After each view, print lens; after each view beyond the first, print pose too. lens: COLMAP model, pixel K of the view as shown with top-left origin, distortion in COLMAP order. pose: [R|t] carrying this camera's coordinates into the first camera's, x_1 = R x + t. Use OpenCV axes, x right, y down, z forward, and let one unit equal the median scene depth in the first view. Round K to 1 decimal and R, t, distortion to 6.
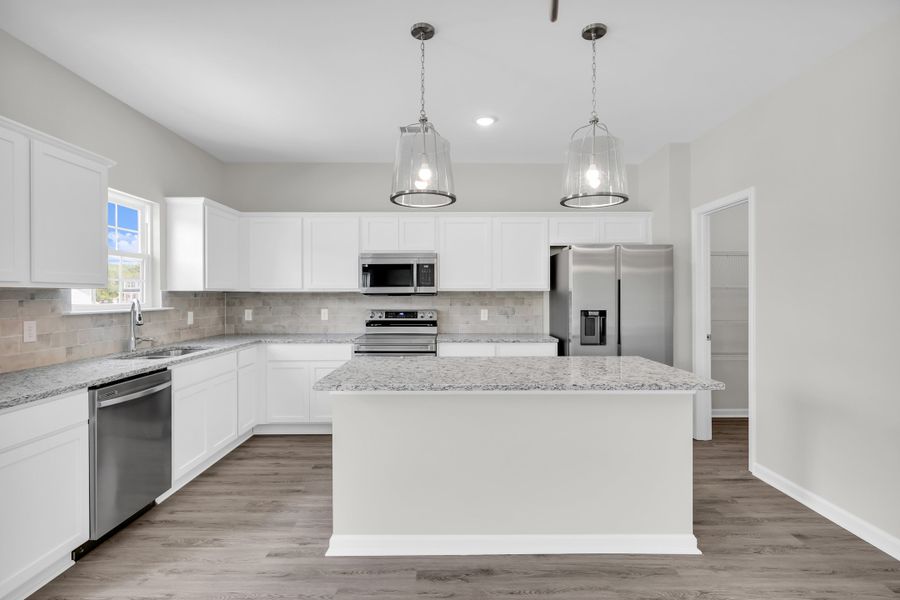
lens RADIAL K [[450.6, 0, 448.8], [0, 450.6, 296.0], [0, 0, 1]] dist [0.000614, -0.000291]
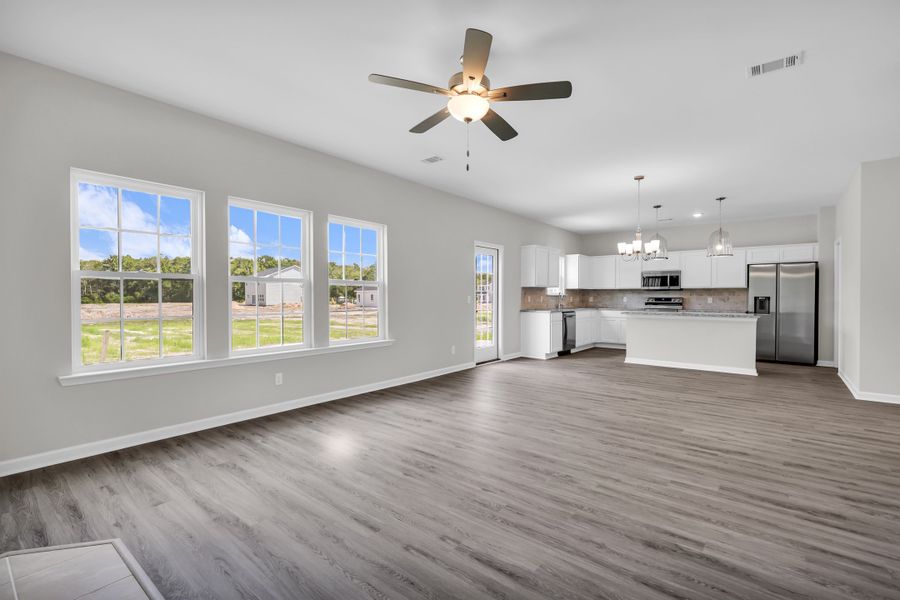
lens RADIAL K [[411.6, 0, 448.8], [0, 411.6, 301.0], [0, 0, 1]] dist [-0.000637, 0.000145]
pose [[0.777306, 0.011509, -0.629018, 0.390121], [-0.007319, 0.999930, 0.009251, 0.044255], [0.629081, -0.002587, 0.777336, -1.351527]]
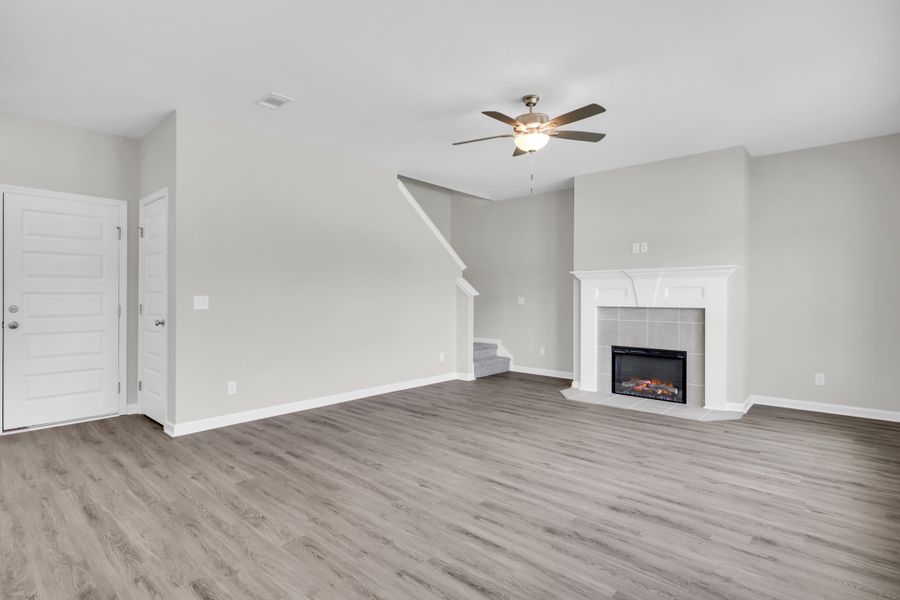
lens RADIAL K [[450.6, 0, 449.3], [0, 450.6, 298.9], [0, 0, 1]] dist [0.000614, -0.000291]
pose [[-0.748301, -0.001298, 0.663358, -0.497776], [0.002348, 0.999987, 0.004605, 0.041681], [-0.663355, 0.005003, -0.748288, -0.006253]]
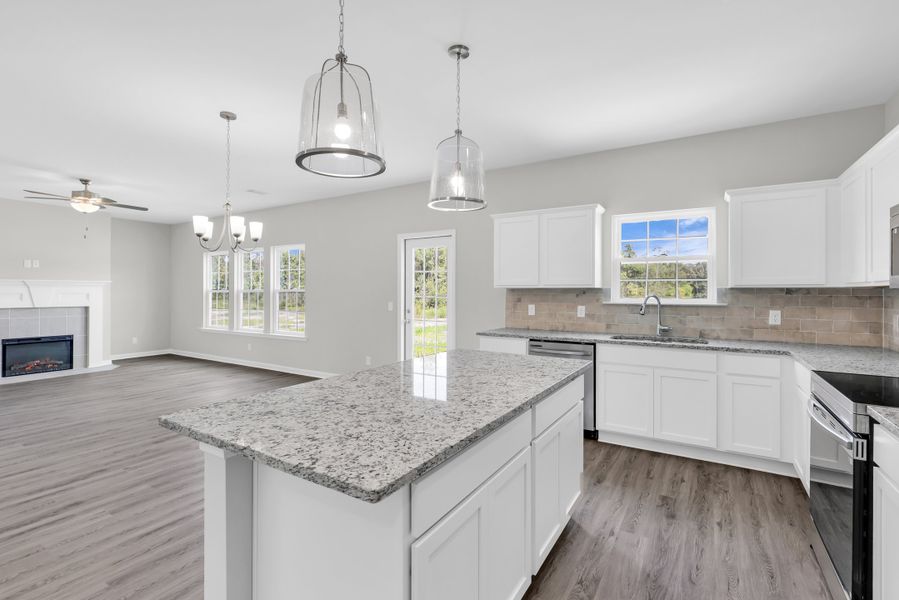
lens RADIAL K [[411.2, 0, 448.3], [0, 411.2, 292.6], [0, 0, 1]] dist [-0.000637, 0.000145]
pose [[-0.527768, 0.002636, -0.849385, 0.491919], [-0.004137, 0.999975, 0.005674, -0.002911], [0.849379, 0.006508, -0.527744, 0.918540]]
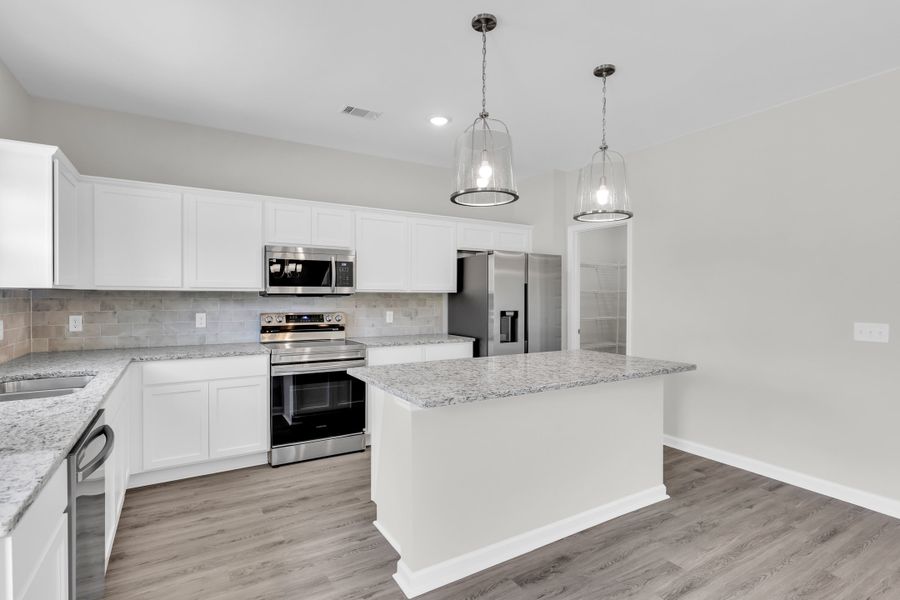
lens RADIAL K [[448.8, 0, 453.3], [0, 448.8, 300.3], [0, 0, 1]] dist [-0.000079, 0.000451]
pose [[0.853904, 0.000593, 0.520431, -0.370998], [-0.004917, 0.999964, 0.006929, -0.001048], [-0.520408, -0.008475, 0.853876, 0.129277]]
